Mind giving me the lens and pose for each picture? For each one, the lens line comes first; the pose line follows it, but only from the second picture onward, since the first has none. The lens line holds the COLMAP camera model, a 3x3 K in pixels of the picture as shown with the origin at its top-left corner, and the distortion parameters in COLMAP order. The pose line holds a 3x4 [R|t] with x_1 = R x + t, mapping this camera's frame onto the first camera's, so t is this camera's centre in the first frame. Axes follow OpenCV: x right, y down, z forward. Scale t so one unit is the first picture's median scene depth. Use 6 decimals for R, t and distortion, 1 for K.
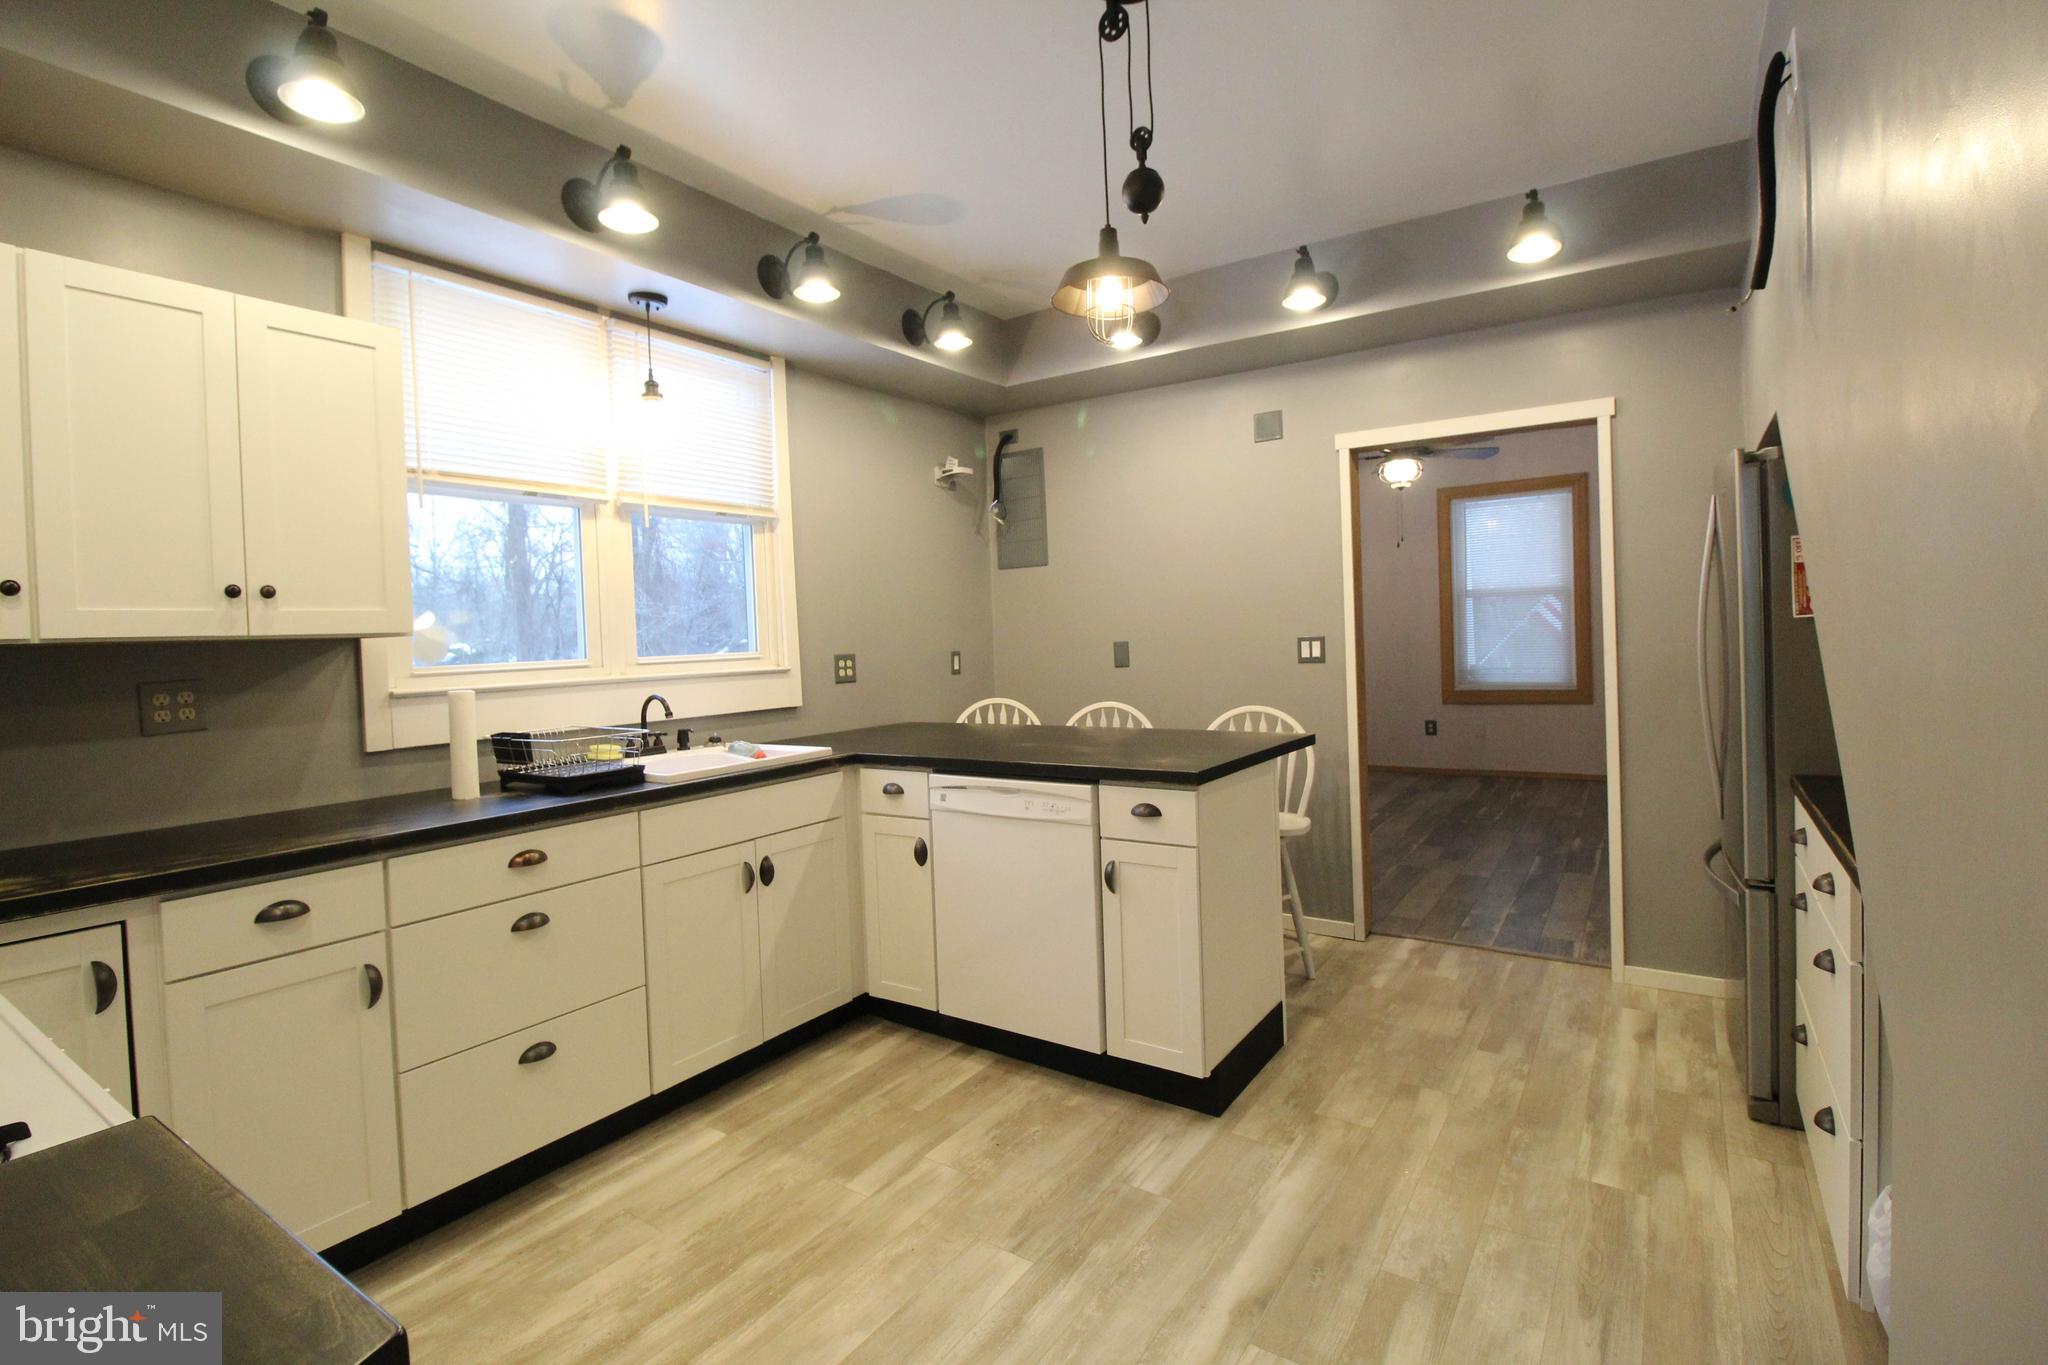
lens RADIAL K [[945.0, 0, 1023.6], [0, 945.0, 654.4], [0, 0, 1]] dist [0.000091, -0.013472]
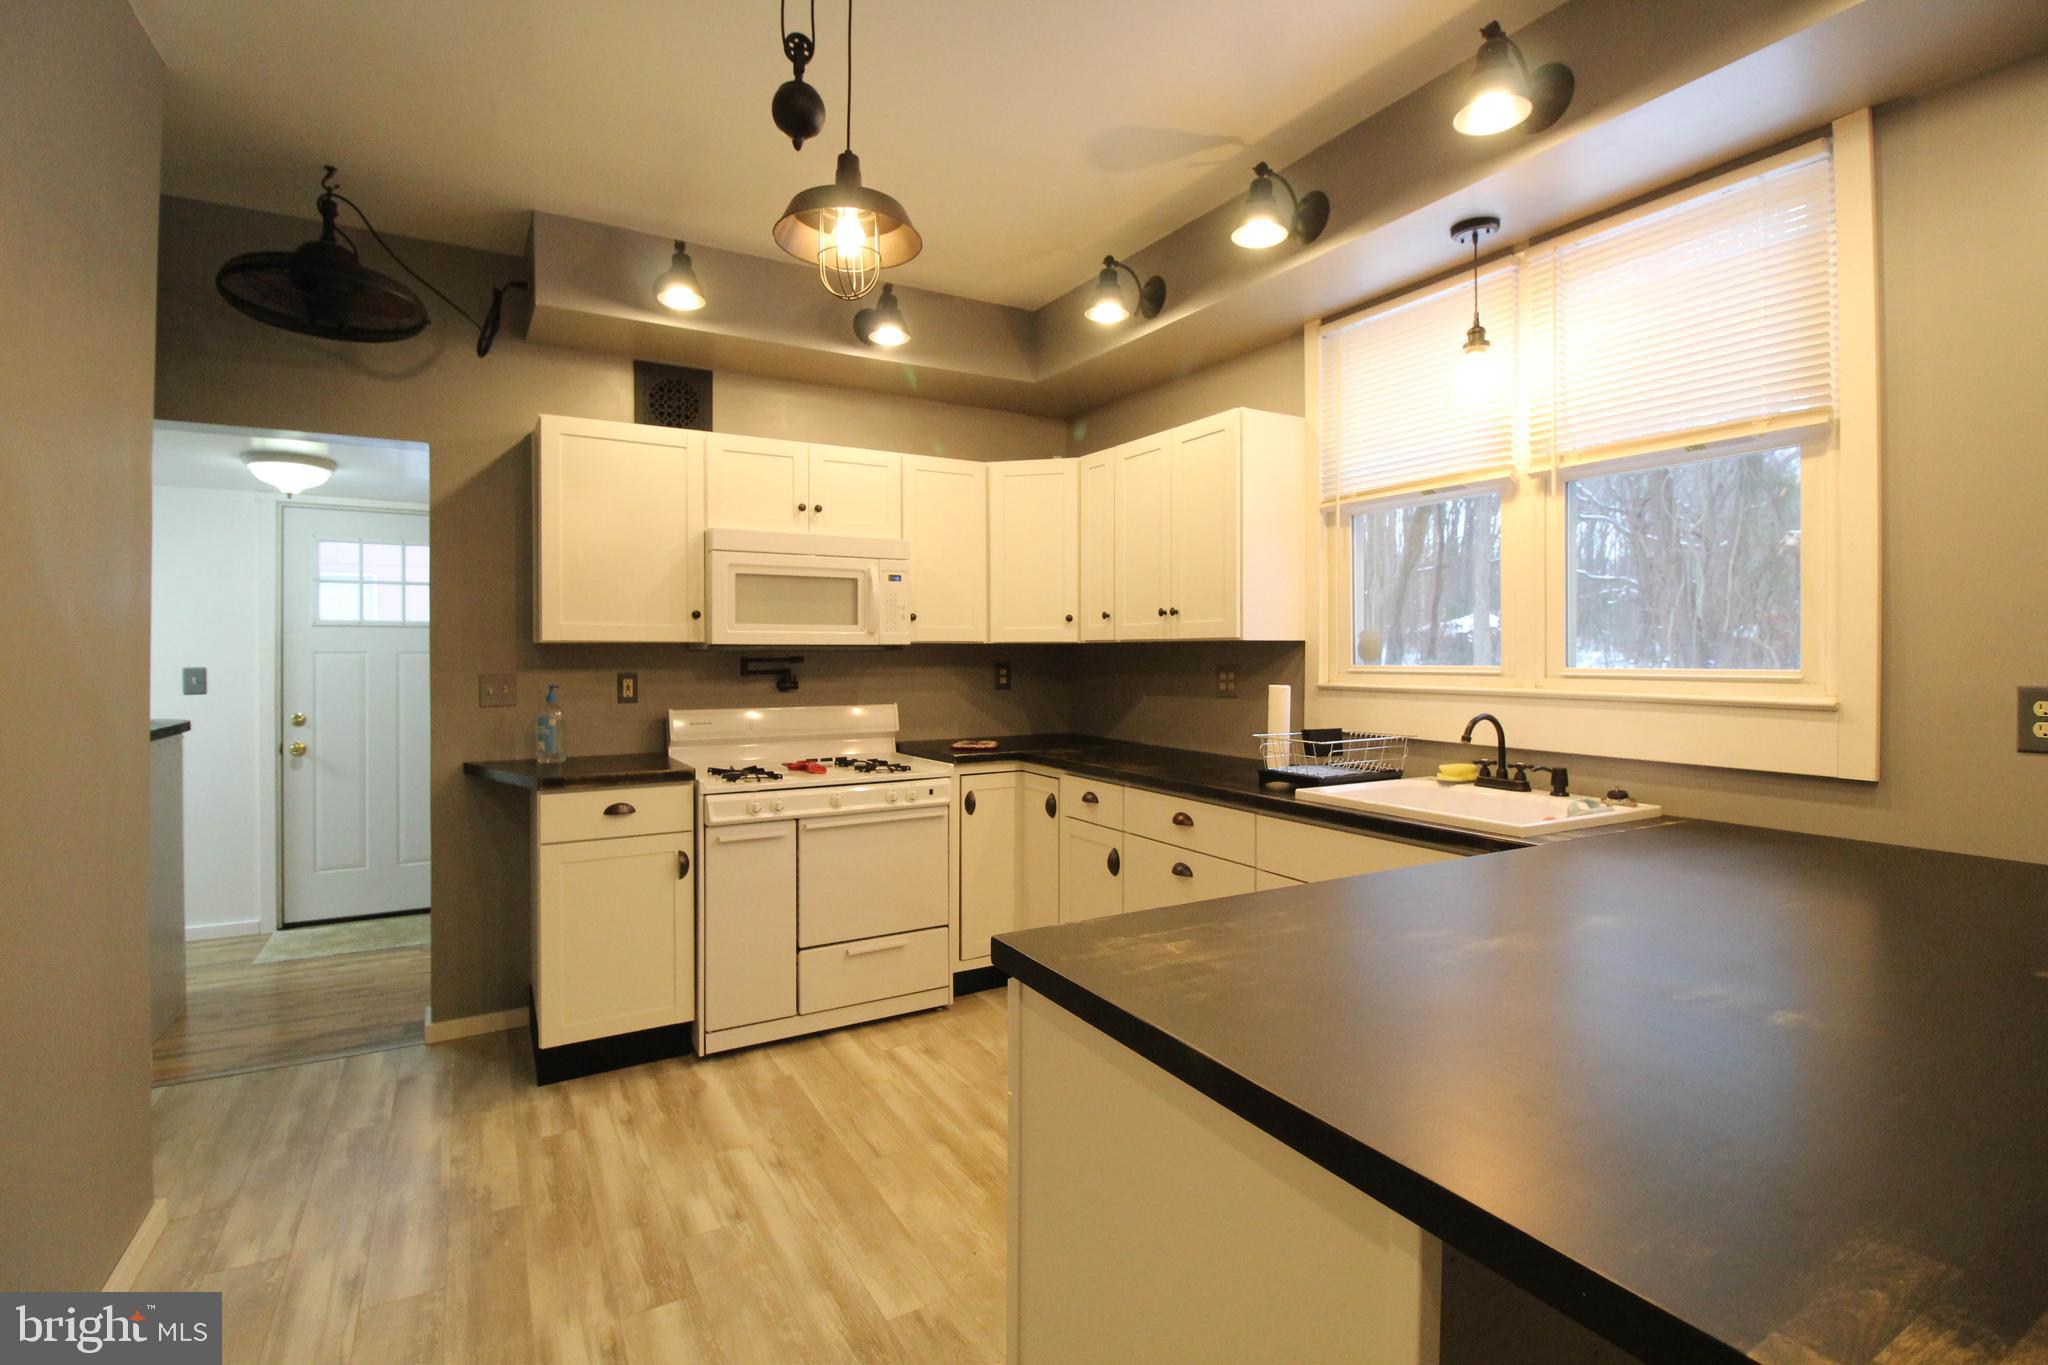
lens RADIAL K [[945.0, 0, 1023.6], [0, 945.0, 654.4], [0, 0, 1]] dist [0.000091, -0.013472]
pose [[-0.436680, 0.034604, -0.898951, 0.491540], [-0.003869, 0.999178, 0.040341, -0.037904], [0.899609, 0.021095, -0.436187, 0.963419]]
